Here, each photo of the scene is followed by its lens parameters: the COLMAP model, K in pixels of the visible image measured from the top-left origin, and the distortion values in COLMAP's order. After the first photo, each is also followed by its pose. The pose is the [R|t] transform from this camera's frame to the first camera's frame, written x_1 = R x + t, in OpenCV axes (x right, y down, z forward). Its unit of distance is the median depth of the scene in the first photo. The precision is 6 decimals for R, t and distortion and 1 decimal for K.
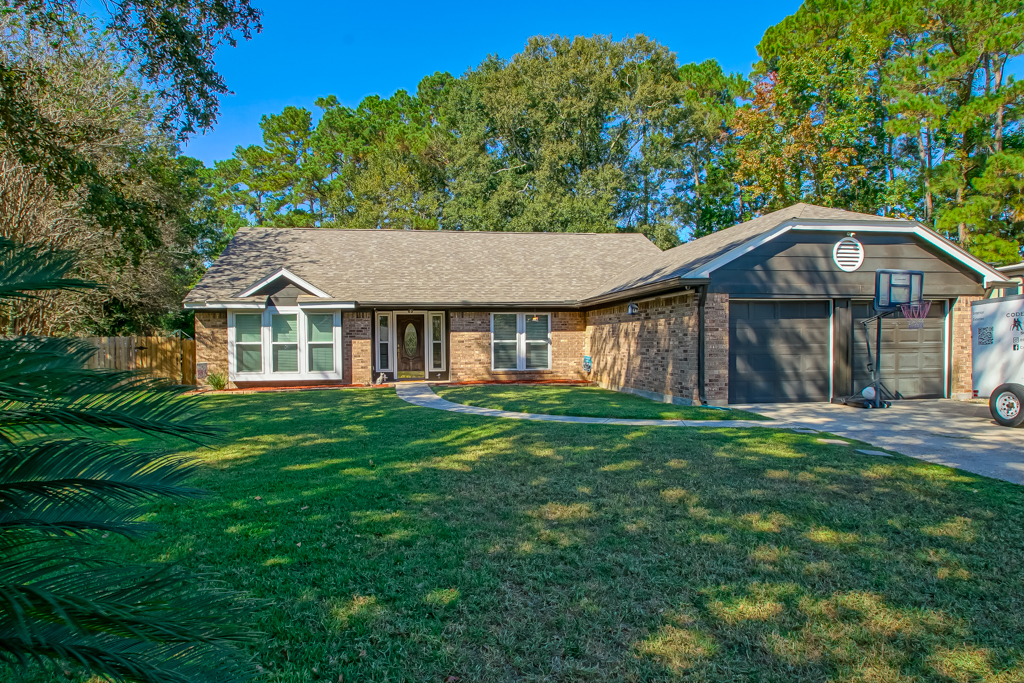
lens RADIAL K [[574.2, 0, 492.1], [0, 574.2, 346.4], [0, 0, 1]] dist [-0.023416, 0.002121]
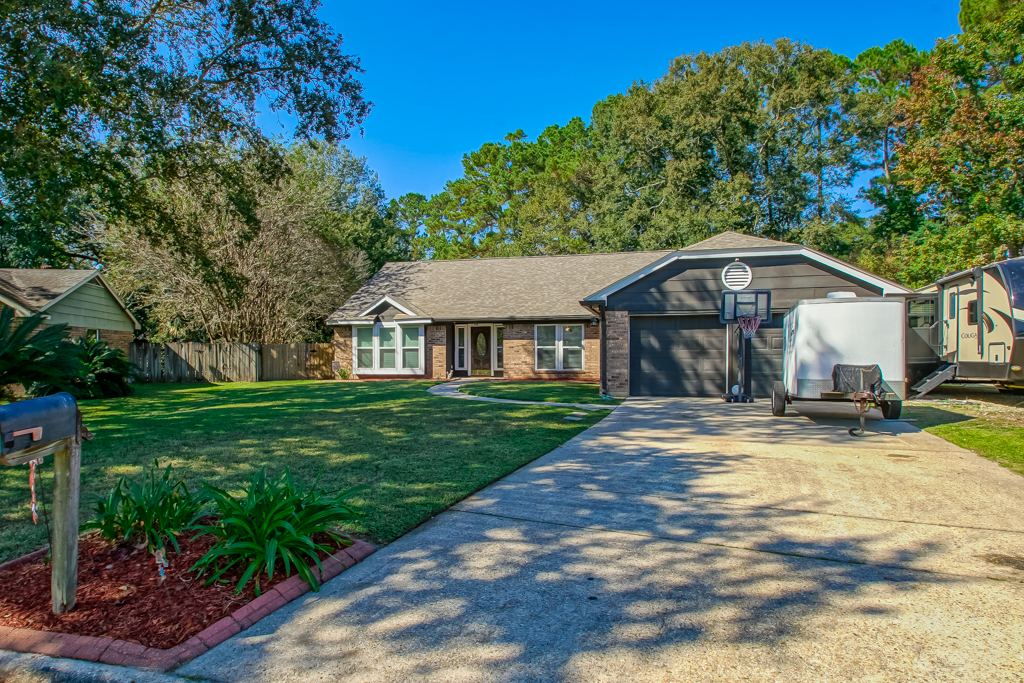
lens RADIAL K [[574.2, 0, 507.7], [0, 574.2, 345.7], [0, 0, 1]] dist [-0.023416, 0.002121]
pose [[0.931073, 0.001647, -0.364830, 0.415934], [-0.005877, 0.999928, -0.010487, 0.001720], [0.364787, 0.011908, 0.931015, -0.210101]]
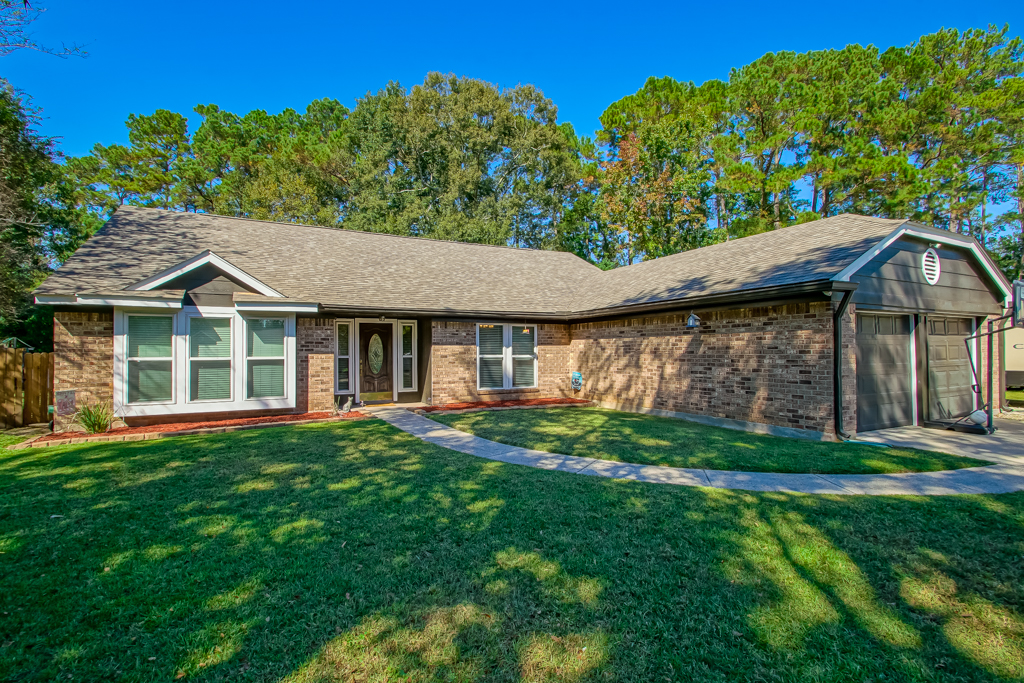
lens RADIAL K [[465.7, 0, 494.5], [0, 465.7, 341.7], [0, 0, 1]] dist [0.003045, -0.009373]
pose [[0.953158, 0.011077, 0.302271, -0.192627], [-0.001940, 0.999533, -0.030511, -0.009439], [-0.302468, 0.028495, 0.952734, 0.334123]]
